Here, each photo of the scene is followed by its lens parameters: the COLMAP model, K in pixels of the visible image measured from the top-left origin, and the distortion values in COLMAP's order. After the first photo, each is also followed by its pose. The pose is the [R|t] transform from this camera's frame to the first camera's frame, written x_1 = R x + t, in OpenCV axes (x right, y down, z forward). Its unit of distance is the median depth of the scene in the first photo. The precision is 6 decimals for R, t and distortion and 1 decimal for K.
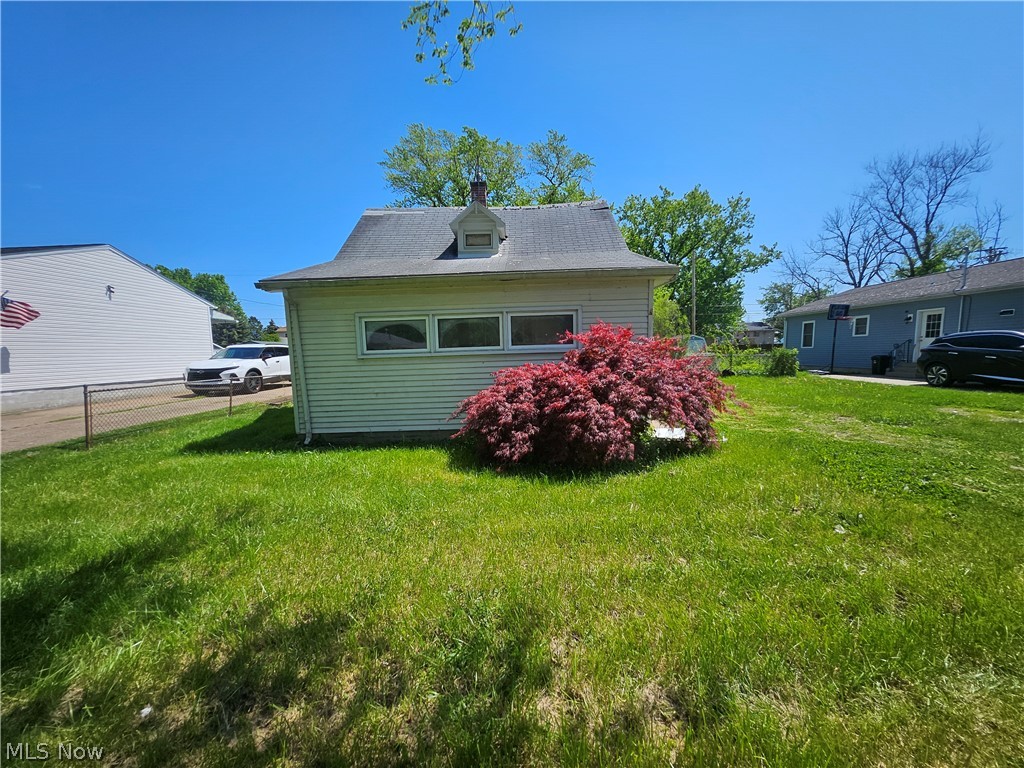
lens RADIAL K [[396.9, 0, 509.9], [0, 396.9, 398.4], [0, 0, 1]] dist [0.002904, -0.000488]
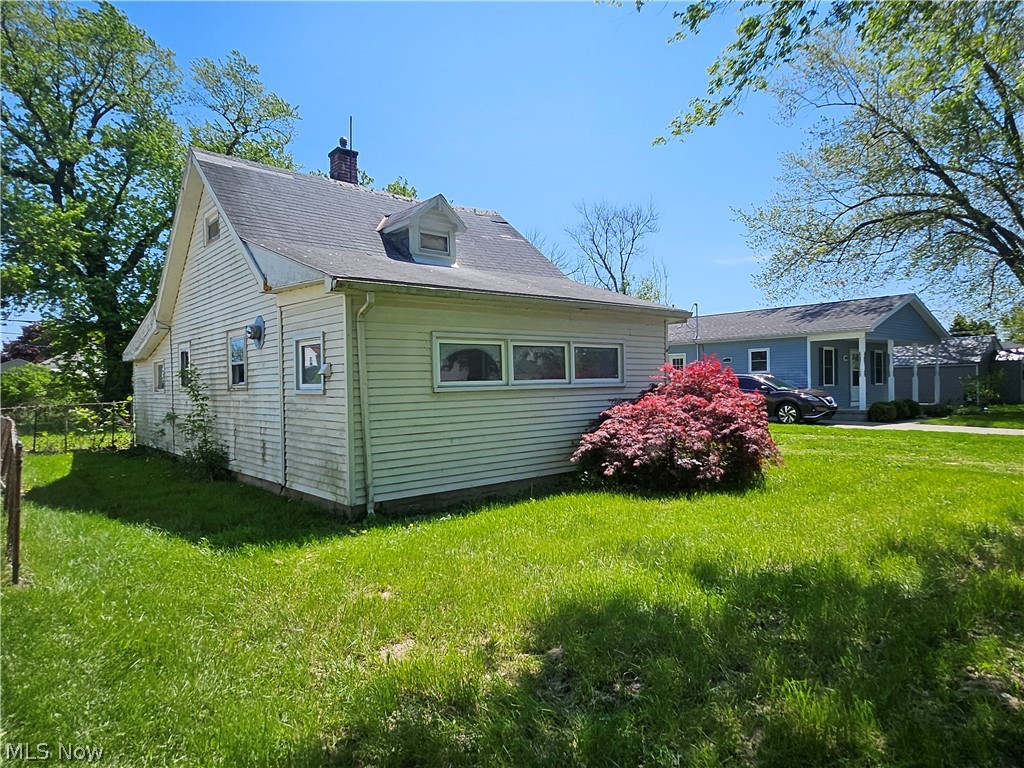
lens RADIAL K [[640.4, 0, 512.0], [0, 640.4, 384.0], [0, 0, 1]] dist [0.001232, -0.000832]
pose [[0.743120, 0.013521, 0.669021, -1.071483], [0.076496, 0.991525, -0.105006, 0.020789], [-0.664771, 0.129210, 0.735788, 0.025435]]
